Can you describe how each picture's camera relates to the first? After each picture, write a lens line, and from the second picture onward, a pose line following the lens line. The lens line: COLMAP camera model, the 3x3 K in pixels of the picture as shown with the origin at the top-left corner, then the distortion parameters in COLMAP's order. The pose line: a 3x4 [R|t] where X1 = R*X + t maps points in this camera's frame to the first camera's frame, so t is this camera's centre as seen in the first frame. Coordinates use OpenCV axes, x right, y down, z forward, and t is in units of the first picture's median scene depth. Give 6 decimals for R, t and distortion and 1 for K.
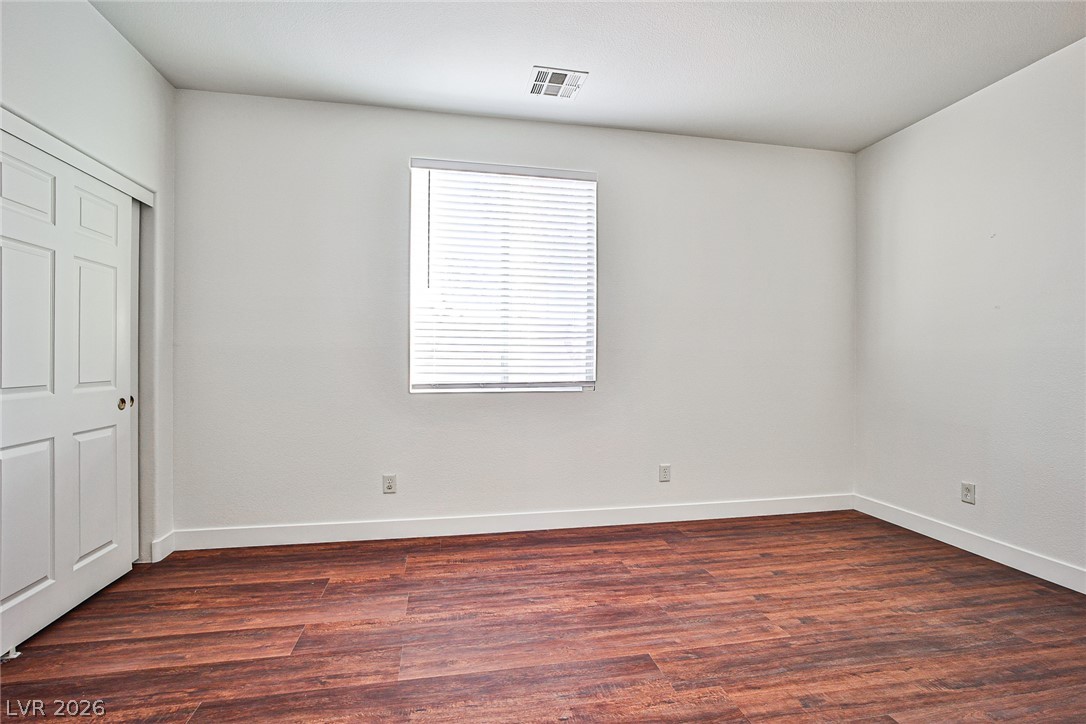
lens RADIAL K [[486.4, 0, 532.4], [0, 486.4, 361.2], [0, 0, 1]] dist [-0.031313, 0.008557]
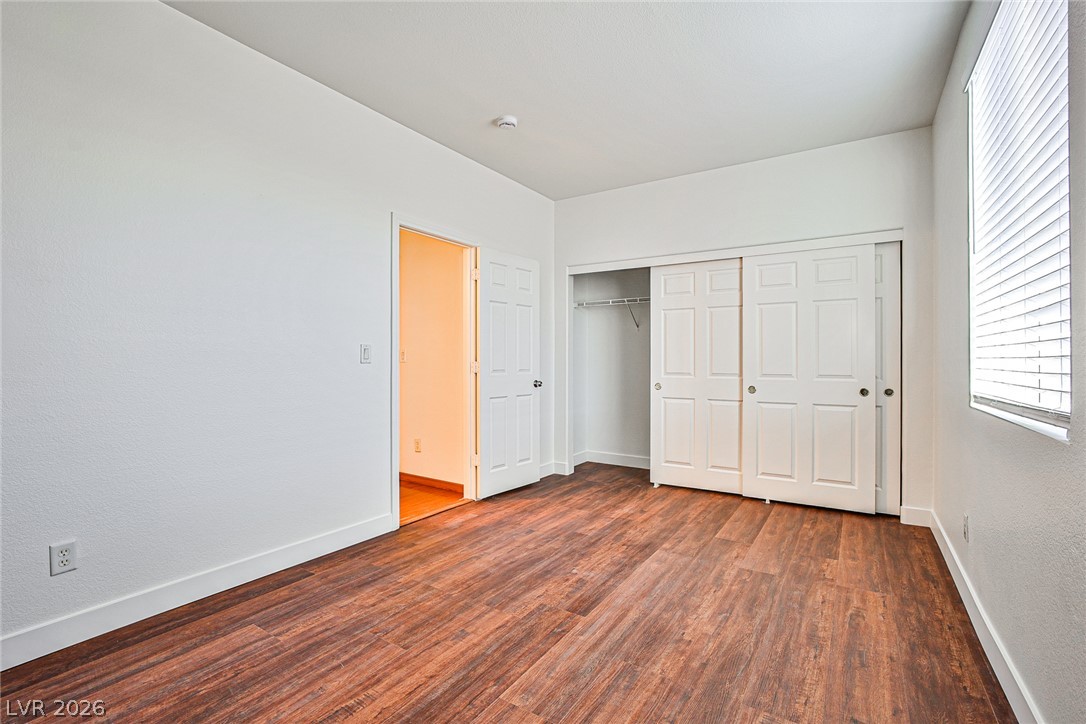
lens RADIAL K [[486.4, 0, 533.8], [0, 486.4, 362.6], [0, 0, 1]] dist [-0.031313, 0.008557]
pose [[-0.684817, -0.002005, -0.728712, 1.078670], [-0.003939, 0.999992, 0.000951, 0.003041], [0.728704, 0.003522, -0.684820, 1.573646]]
